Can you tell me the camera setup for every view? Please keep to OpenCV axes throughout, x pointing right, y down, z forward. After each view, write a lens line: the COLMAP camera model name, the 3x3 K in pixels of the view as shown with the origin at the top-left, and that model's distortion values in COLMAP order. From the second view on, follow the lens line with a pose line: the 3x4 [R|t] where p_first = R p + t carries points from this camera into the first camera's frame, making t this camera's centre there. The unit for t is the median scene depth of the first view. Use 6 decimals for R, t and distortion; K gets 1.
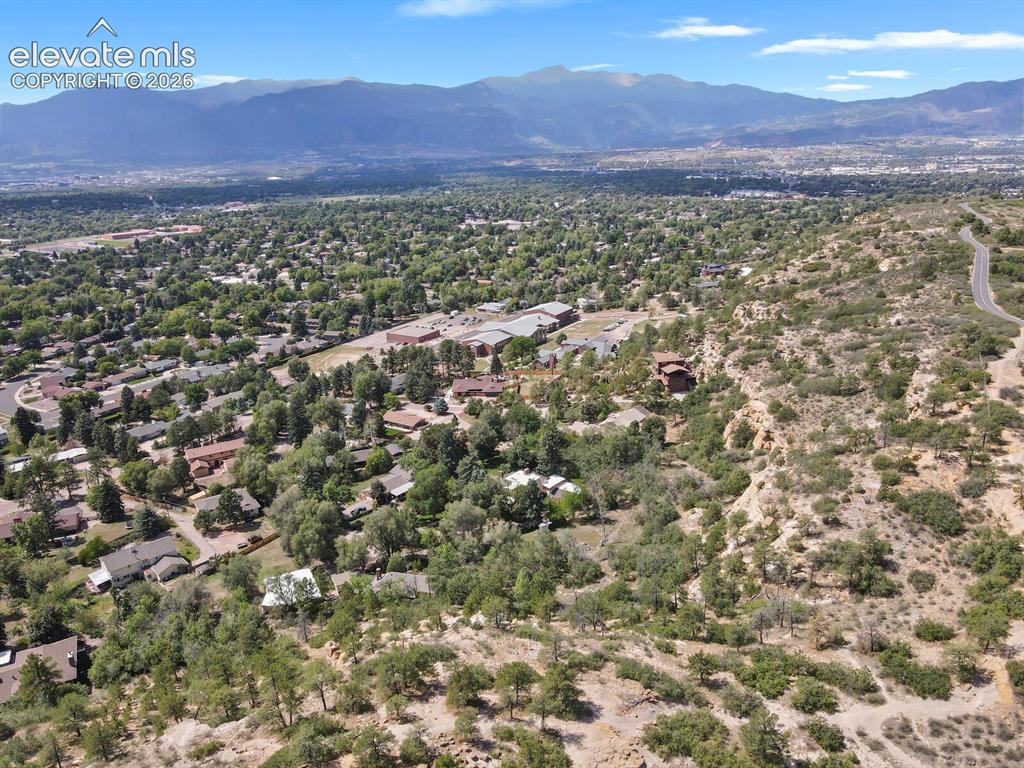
lens RADIAL K [[749.5, 0, 515.5], [0, 749.5, 381.9], [0, 0, 1]] dist [0.008114, 0.016217]
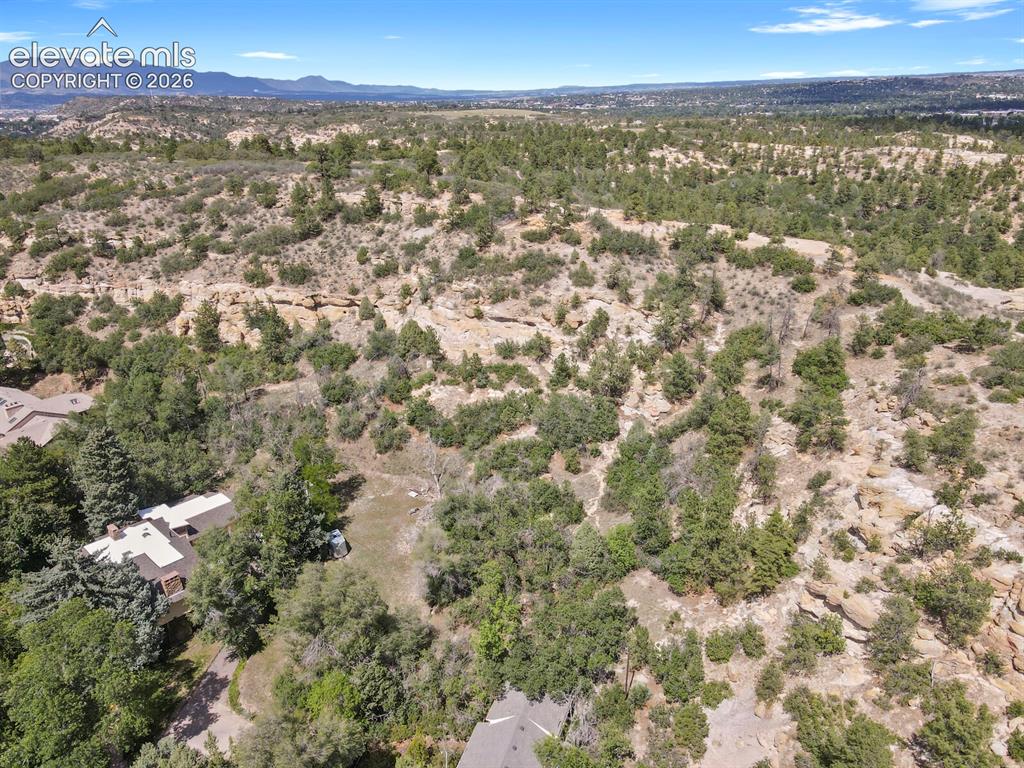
lens RADIAL K [[749.5, 0, 517.6], [0, 749.5, 383.3], [0, 0, 1]] dist [0.008114, 0.016217]
pose [[0.073317, -0.340084, 0.937533, -0.270003], [0.318486, 0.898823, 0.301136, -0.009698], [-0.945088, 0.276513, 0.174211, 0.548216]]
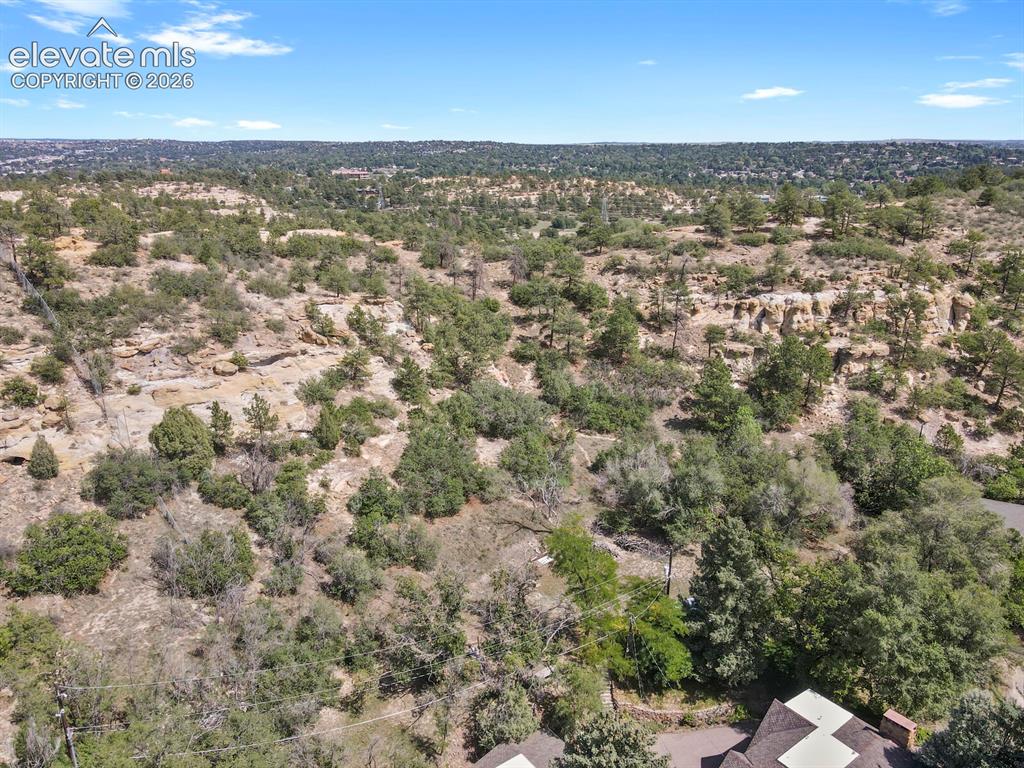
lens RADIAL K [[749.5, 0, 515.3], [0, 749.5, 386.6], [0, 0, 1]] dist [0.008114, 0.016217]
pose [[-0.968163, -0.043499, 0.246513, 0.024654], [0.107661, 0.816692, 0.566943, -0.064719], [-0.225986, 0.575433, -0.786007, 0.869652]]
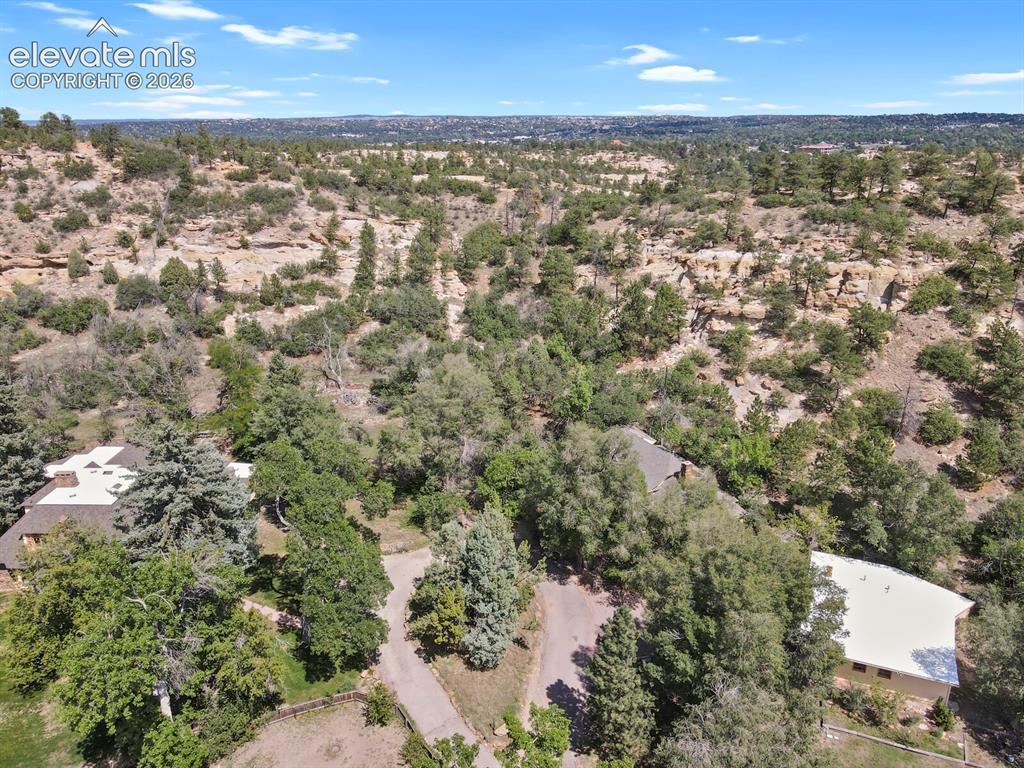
lens RADIAL K [[749.5, 0, 514.3], [0, 749.5, 385.6], [0, 0, 1]] dist [0.008114, 0.016217]
pose [[-0.631617, -0.227263, 0.741223, -0.274572], [0.256900, 0.840704, 0.476676, -0.017472], [-0.731479, 0.491497, -0.472619, 0.792240]]
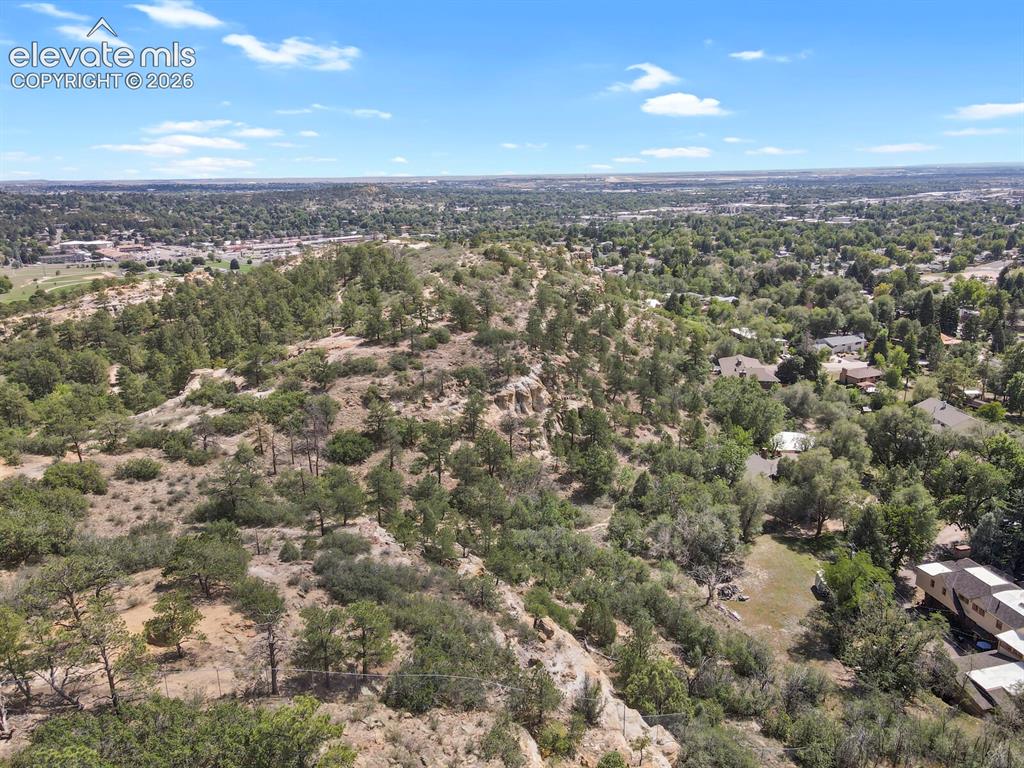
lens RADIAL K [[749.5, 0, 510.2], [0, 749.5, 387.8], [0, 0, 1]] dist [0.008114, 0.016217]
pose [[-0.622787, 0.256870, -0.739022, 0.390116], [-0.202152, 0.859664, 0.469161, -0.098983], [0.755824, 0.441582, -0.483461, 0.731019]]
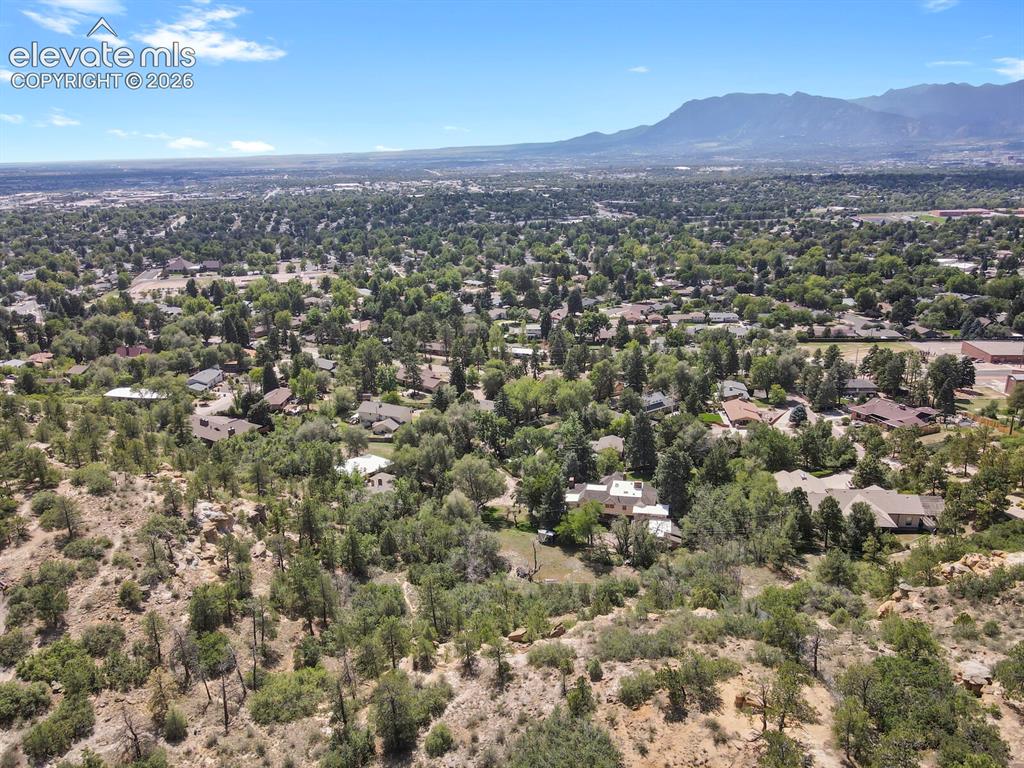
lens RADIAL K [[749.5, 0, 514.4], [0, 749.5, 383.5], [0, 0, 1]] dist [0.008114, 0.016217]
pose [[0.454759, 0.282911, -0.844486, 0.465044], [-0.261570, 0.948815, 0.177006, -0.067336], [0.851338, 0.140398, 0.505483, 0.385495]]
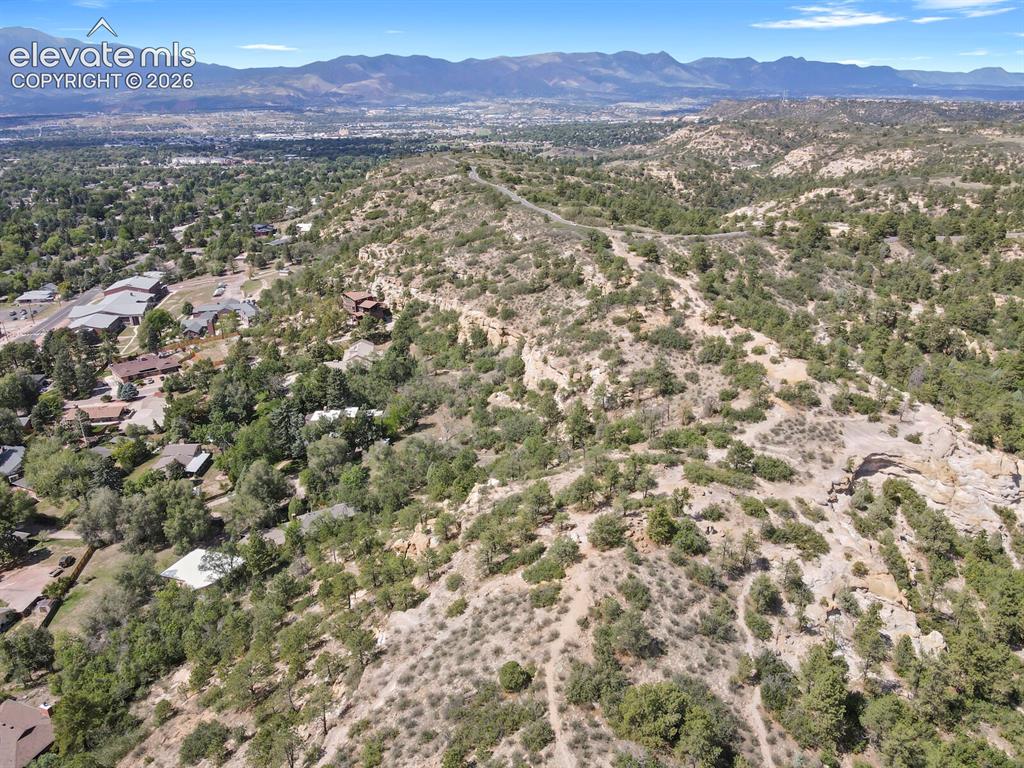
lens RADIAL K [[749.5, 0, 516.5], [0, 749.5, 382.0], [0, 0, 1]] dist [0.008114, 0.016217]
pose [[0.750673, -0.222647, 0.622027, -0.340398], [0.198204, 0.974031, 0.109447, 0.016212], [-0.630242, 0.041130, 0.775308, 0.016713]]
